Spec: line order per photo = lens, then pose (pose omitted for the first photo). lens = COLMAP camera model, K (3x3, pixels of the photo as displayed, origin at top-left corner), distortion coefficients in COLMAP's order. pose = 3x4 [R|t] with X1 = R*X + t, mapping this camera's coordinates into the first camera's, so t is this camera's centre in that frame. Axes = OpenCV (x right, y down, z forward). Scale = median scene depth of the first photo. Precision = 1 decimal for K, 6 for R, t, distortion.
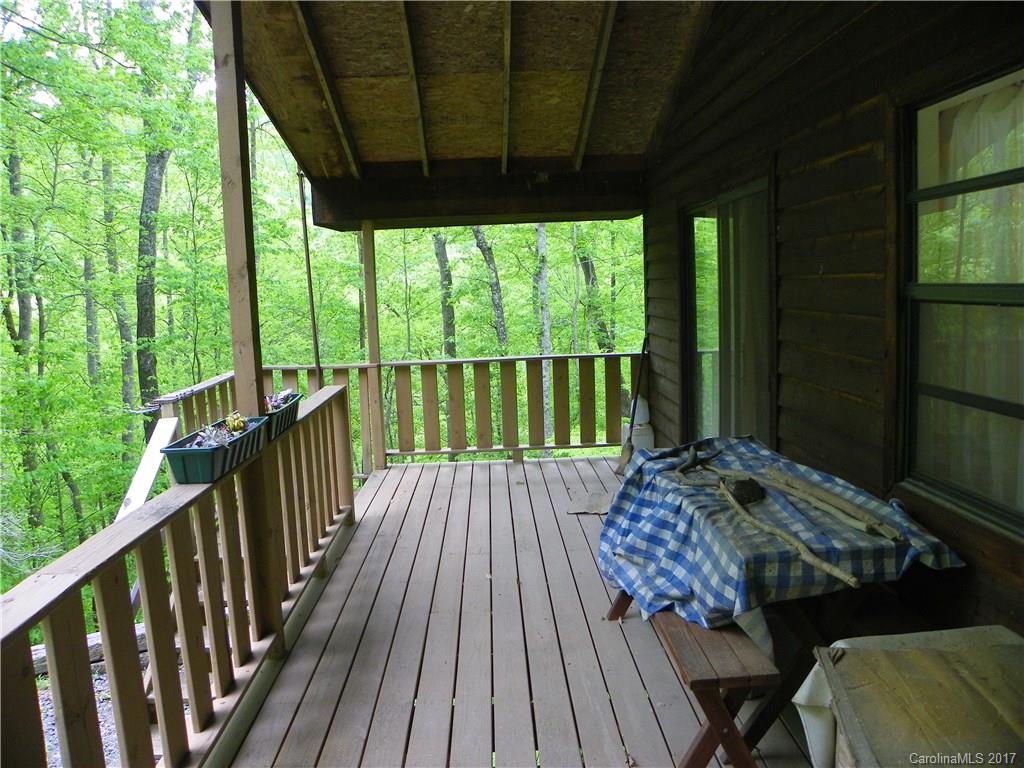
lens RADIAL K [[856.3, 0, 512.0], [0, 856.3, 384.0], [0, 0, 1]] dist [-0.134117, 0.002933]
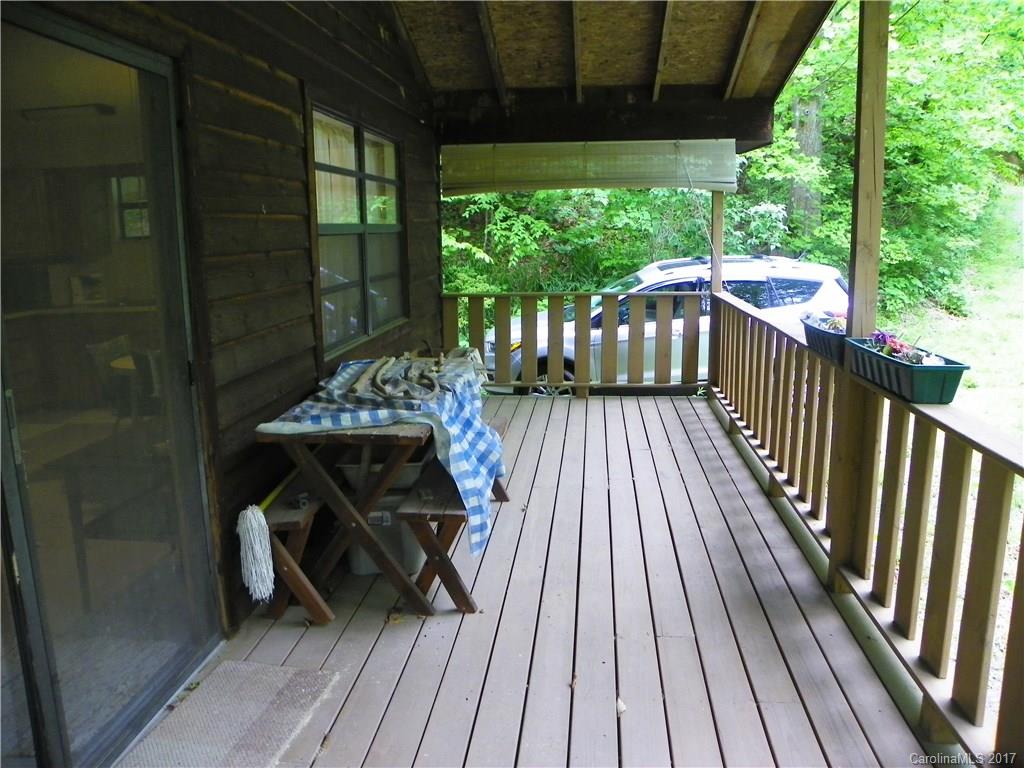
lens RADIAL K [[856.3, 0, 512.0], [0, 856.3, 384.0], [0, 0, 1]] dist [-0.134117, 0.002933]
pose [[-0.991231, 0.027298, 0.129294, -0.041589], [0.063653, 0.956072, 0.286137, -0.198998], [-0.115803, 0.291858, -0.949425, 1.892279]]
